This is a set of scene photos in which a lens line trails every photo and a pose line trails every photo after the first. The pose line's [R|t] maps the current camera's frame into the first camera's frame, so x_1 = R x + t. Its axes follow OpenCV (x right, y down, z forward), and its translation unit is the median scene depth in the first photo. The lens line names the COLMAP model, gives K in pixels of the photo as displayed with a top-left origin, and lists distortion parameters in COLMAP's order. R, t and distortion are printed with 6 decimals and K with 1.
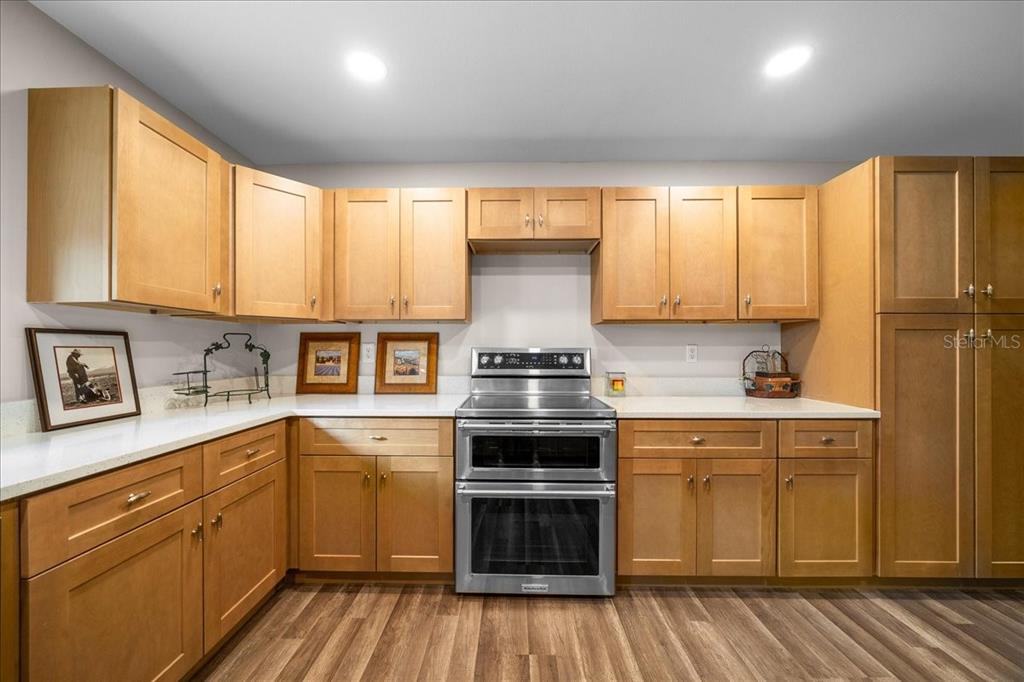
lens RADIAL K [[370.9, 0, 514.6], [0, 370.9, 347.5], [0, 0, 1]] dist [-0.000931, 0.000346]
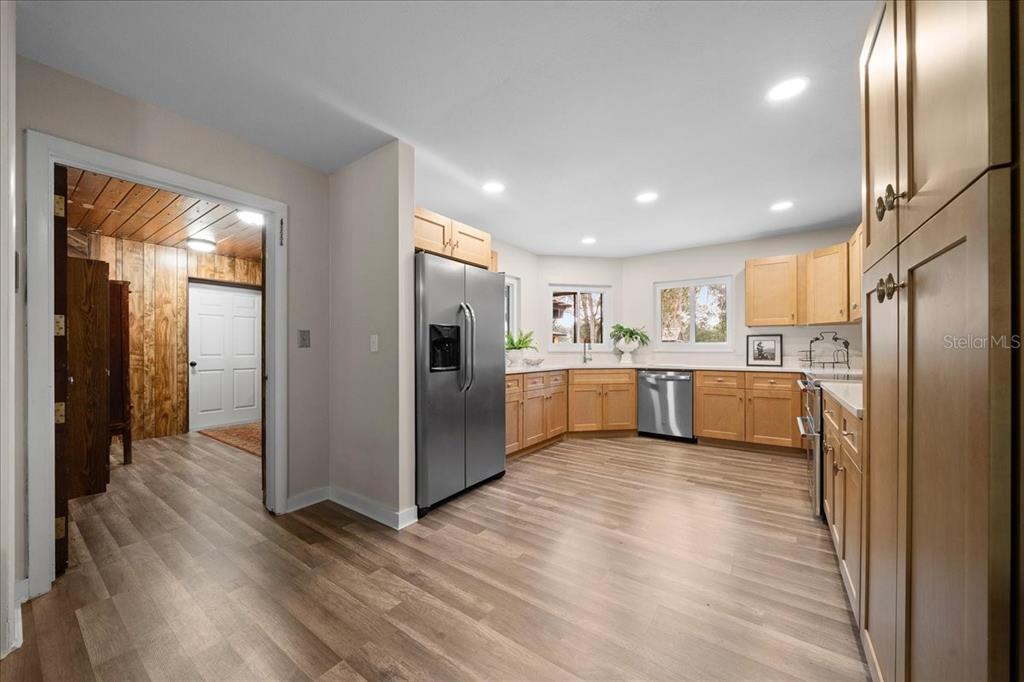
lens RADIAL K [[370.9, 0, 507.9], [0, 370.9, 347.5], [0, 0, 1]] dist [-0.000931, 0.000346]
pose [[-0.587513, -0.005071, -0.809199, 1.959359], [0.004656, 0.999943, -0.009647, 0.058417], [0.809201, -0.009435, -0.587456, 0.860667]]
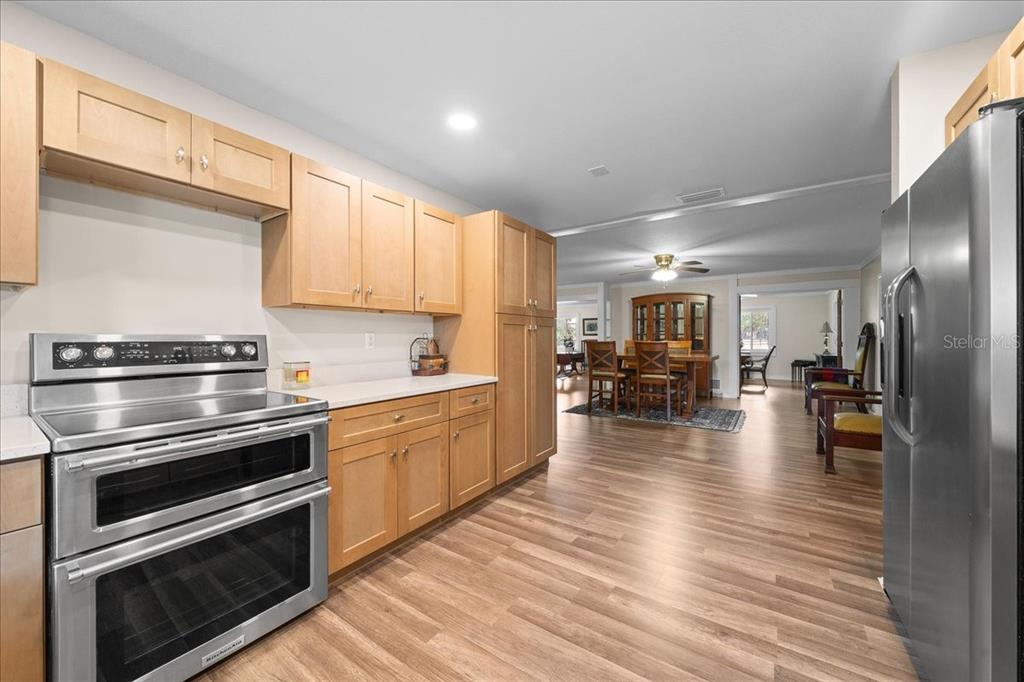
lens RADIAL K [[370.9, 0, 521.4], [0, 370.9, 336.3], [0, 0, 1]] dist [-0.000931, 0.000346]
pose [[0.552744, 0.001083, 0.833350, -0.234137], [-0.001792, 0.999998, -0.000111, 0.004355], [-0.833349, -0.001432, 0.552745, 0.070952]]
